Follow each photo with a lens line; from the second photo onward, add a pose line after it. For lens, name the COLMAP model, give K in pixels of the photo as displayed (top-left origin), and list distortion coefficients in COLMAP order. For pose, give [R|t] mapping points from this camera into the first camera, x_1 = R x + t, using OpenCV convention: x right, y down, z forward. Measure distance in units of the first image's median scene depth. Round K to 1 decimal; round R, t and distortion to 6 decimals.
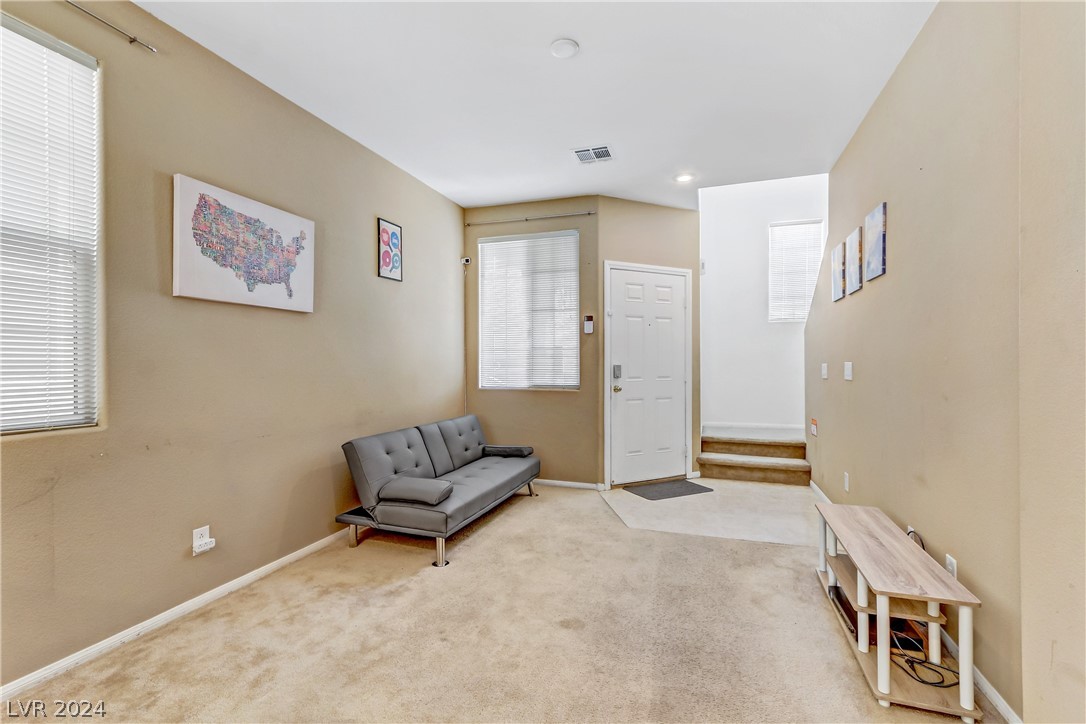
lens RADIAL K [[493.8, 0, 544.4], [0, 493.8, 358.4], [0, 0, 1]] dist [-0.001263, 0.000198]
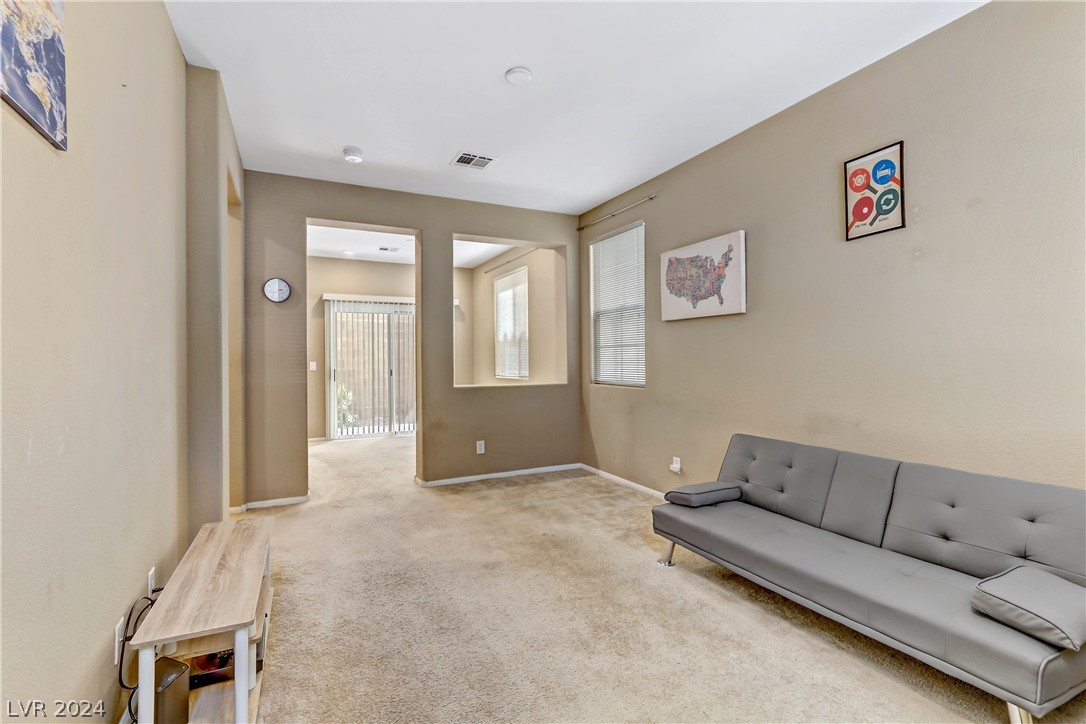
lens RADIAL K [[485.8, 0, 532.9], [0, 485.8, 361.0], [0, 0, 1]] dist [0.000430, 0.000098]
pose [[-0.710253, 0.010347, -0.703870, 0.422577], [0.016877, 0.999855, -0.002332, 0.007434], [0.703744, -0.013536, -0.710325, 0.962638]]
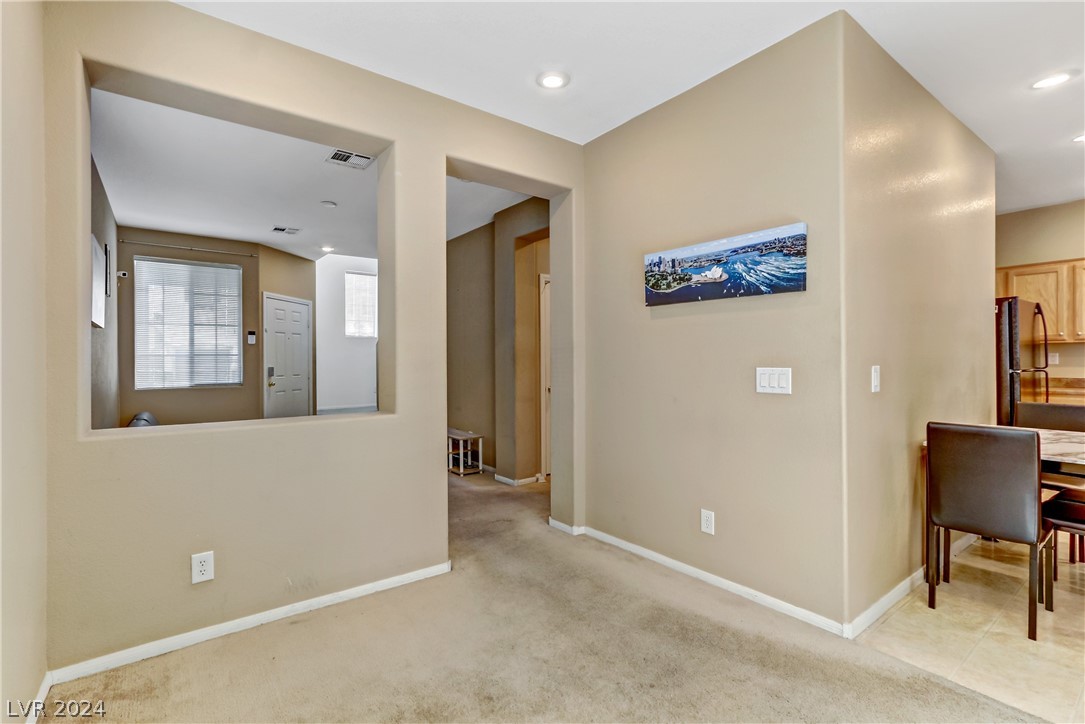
lens RADIAL K [[493.3, 0, 543.9], [0, 493.3, 358.4], [0, 0, 1]] dist [-0.001263, 0.000198]
pose [[0.555830, 0.003830, 0.831287, -0.589871], [0.000427, 0.999988, -0.004892, -0.004494], [-0.831296, 0.003074, 0.555822, -0.418620]]
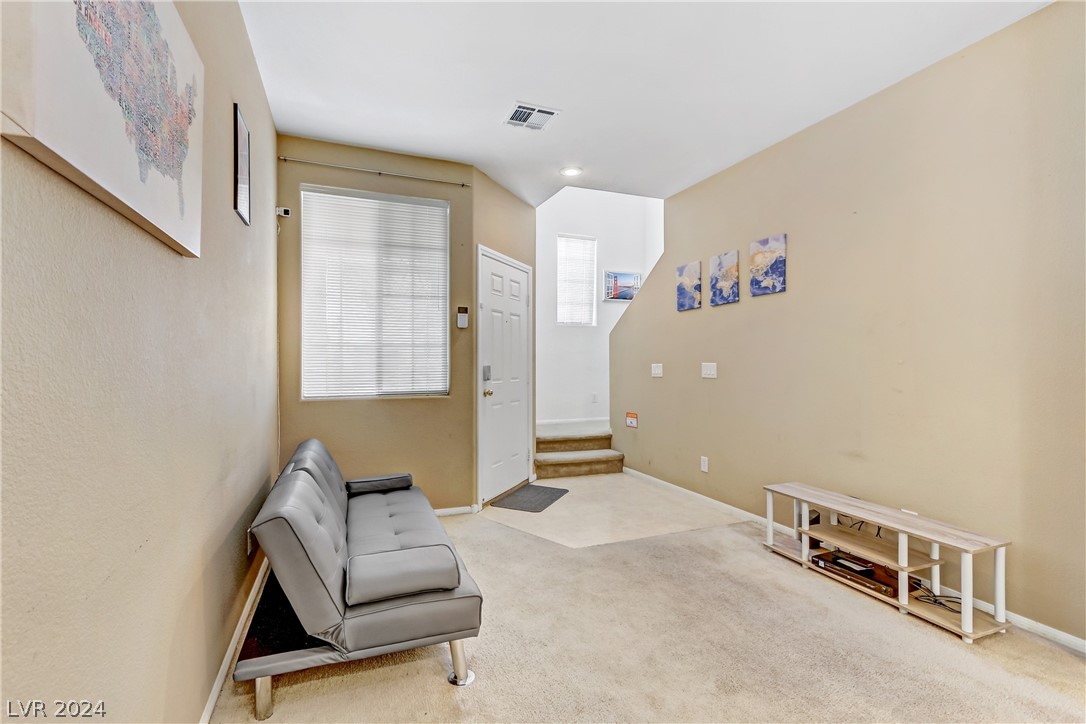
lens RADIAL K [[485.8, 0, 532.9], [0, 485.8, 361.0], [0, 0, 1]] dist [0.000430, 0.000098]
pose [[0.764649, 0.002597, 0.644442, -0.349894], [-0.006859, 0.999968, 0.004110, 0.000910], [-0.644411, -0.007563, 0.764642, 0.293547]]
